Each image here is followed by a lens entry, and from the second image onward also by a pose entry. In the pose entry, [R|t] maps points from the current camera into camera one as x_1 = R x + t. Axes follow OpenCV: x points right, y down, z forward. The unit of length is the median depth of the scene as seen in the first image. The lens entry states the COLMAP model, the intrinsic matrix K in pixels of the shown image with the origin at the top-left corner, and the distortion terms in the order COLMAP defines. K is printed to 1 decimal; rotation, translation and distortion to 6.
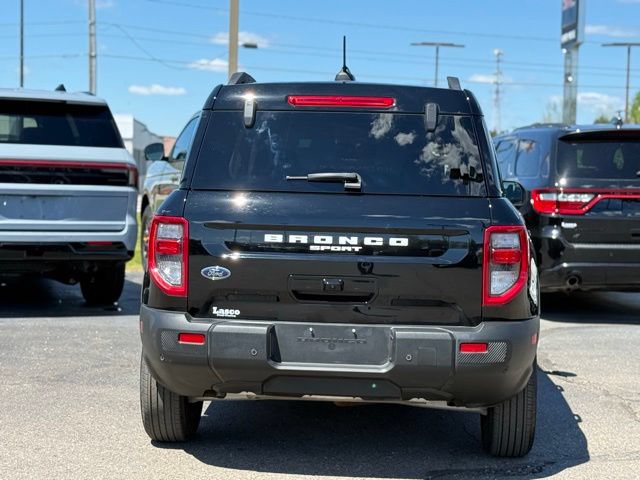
lens RADIAL K [[1265.4, 0, 320.0], [0, 1265.4, 240.0], [0, 0, 1]] dist [0.131079, 0.230371]
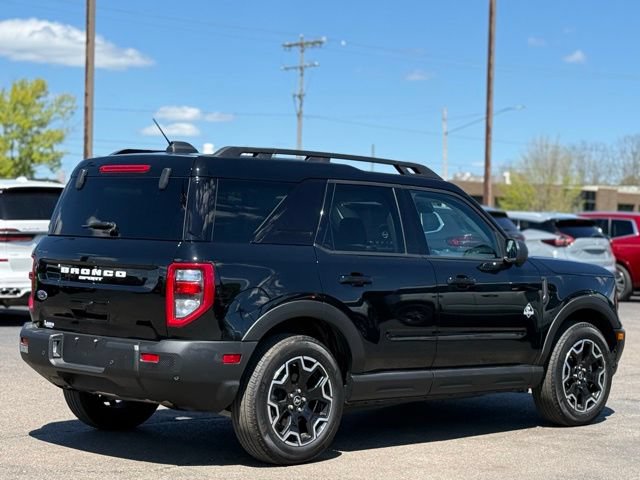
lens RADIAL K [[1410.7, 0, 320.0], [0, 1410.7, 240.0], [0, 0, 1]] dist [0.085632, 0.377998]
pose [[0.752934, 0.000446, -0.658096, 1.174792], [-0.040532, 0.998133, -0.045697, 0.024624], [0.656847, 0.061081, 0.751546, 0.035107]]
